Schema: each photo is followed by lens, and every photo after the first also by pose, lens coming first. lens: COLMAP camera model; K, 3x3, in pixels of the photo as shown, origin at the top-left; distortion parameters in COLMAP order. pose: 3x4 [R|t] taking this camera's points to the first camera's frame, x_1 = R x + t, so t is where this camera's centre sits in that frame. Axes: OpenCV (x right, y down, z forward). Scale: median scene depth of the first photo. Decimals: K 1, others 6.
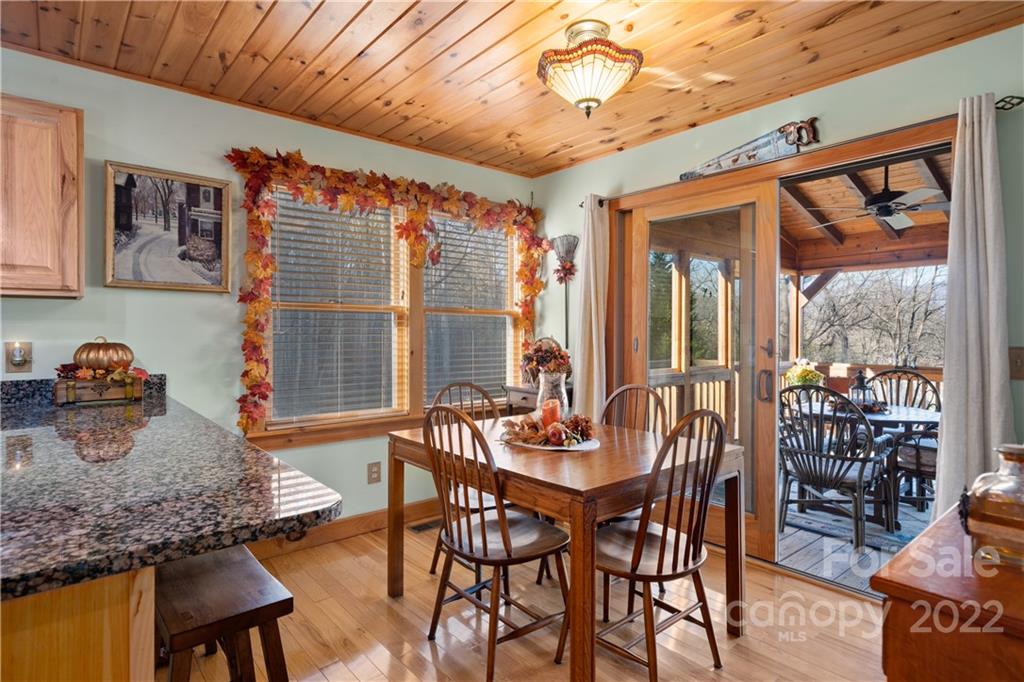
lens RADIAL K [[543.5, 0, 507.3], [0, 543.5, 330.0], [0, 0, 1]] dist [0.000158, -0.000263]
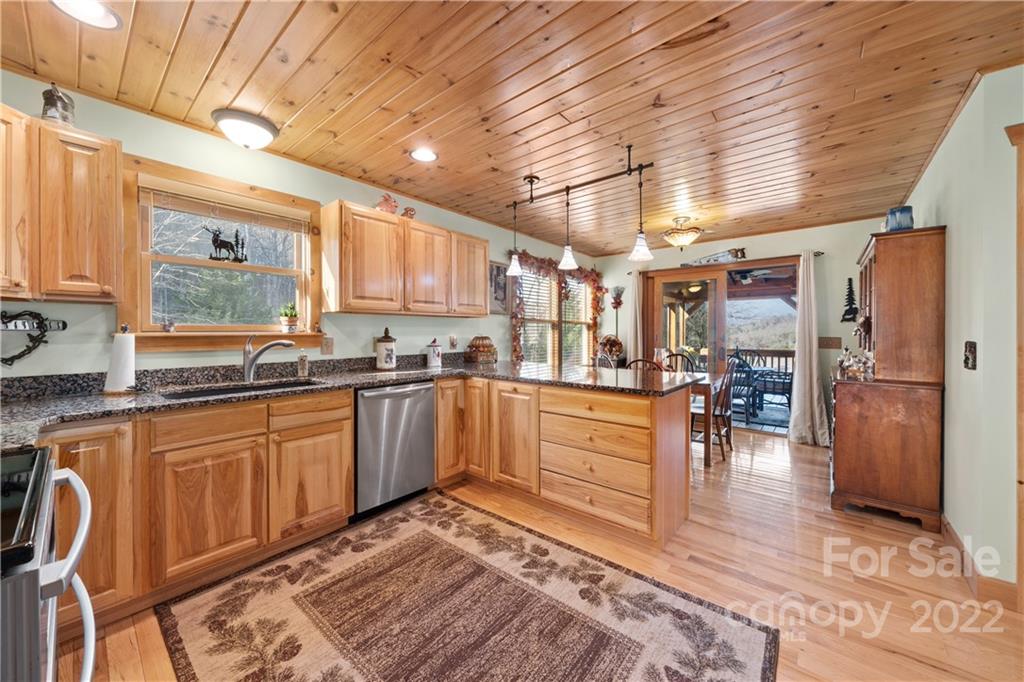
lens RADIAL K [[369.5, 0, 511.3], [0, 369.5, 331.4], [0, 0, 1]] dist [-0.002083, -0.000126]
pose [[0.986699, 0.001759, 0.162546, -0.609051], [-0.002272, 0.999993, 0.002966, -0.002752], [-0.162539, -0.003296, 0.986697, -0.408821]]
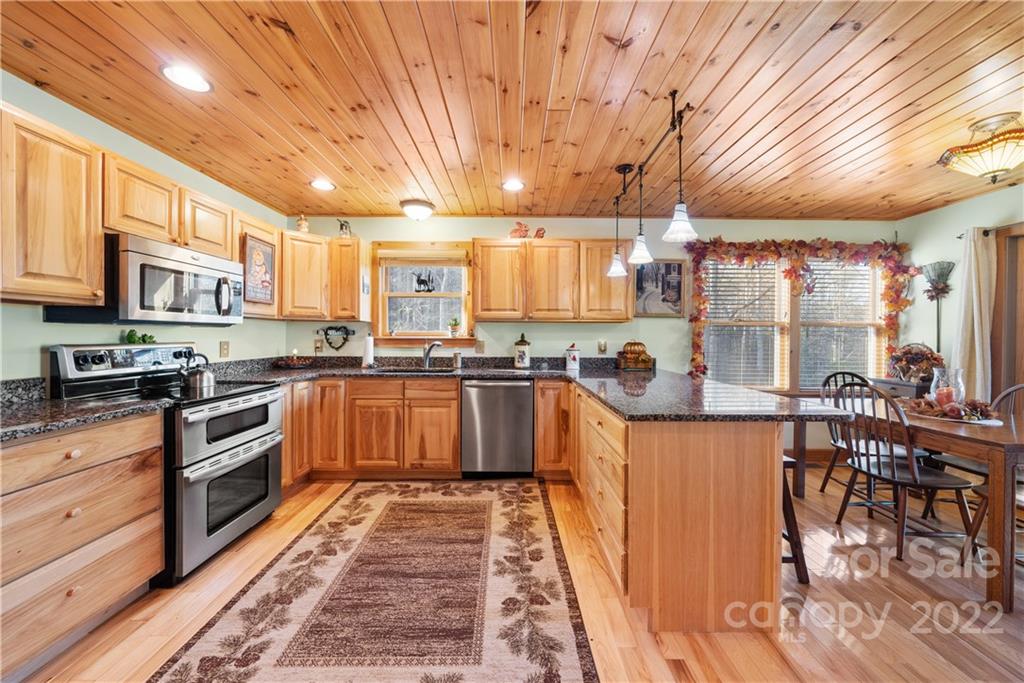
lens RADIAL K [[361.2, 0, 514.7], [0, 361.2, 337.8], [0, 0, 1]] dist [-0.006819, 0.000503]
pose [[0.766661, 0.005817, -0.642025, -0.125213], [-0.003516, 0.999982, 0.004862, -0.000142], [0.642042, -0.001470, 0.766668, -0.297287]]
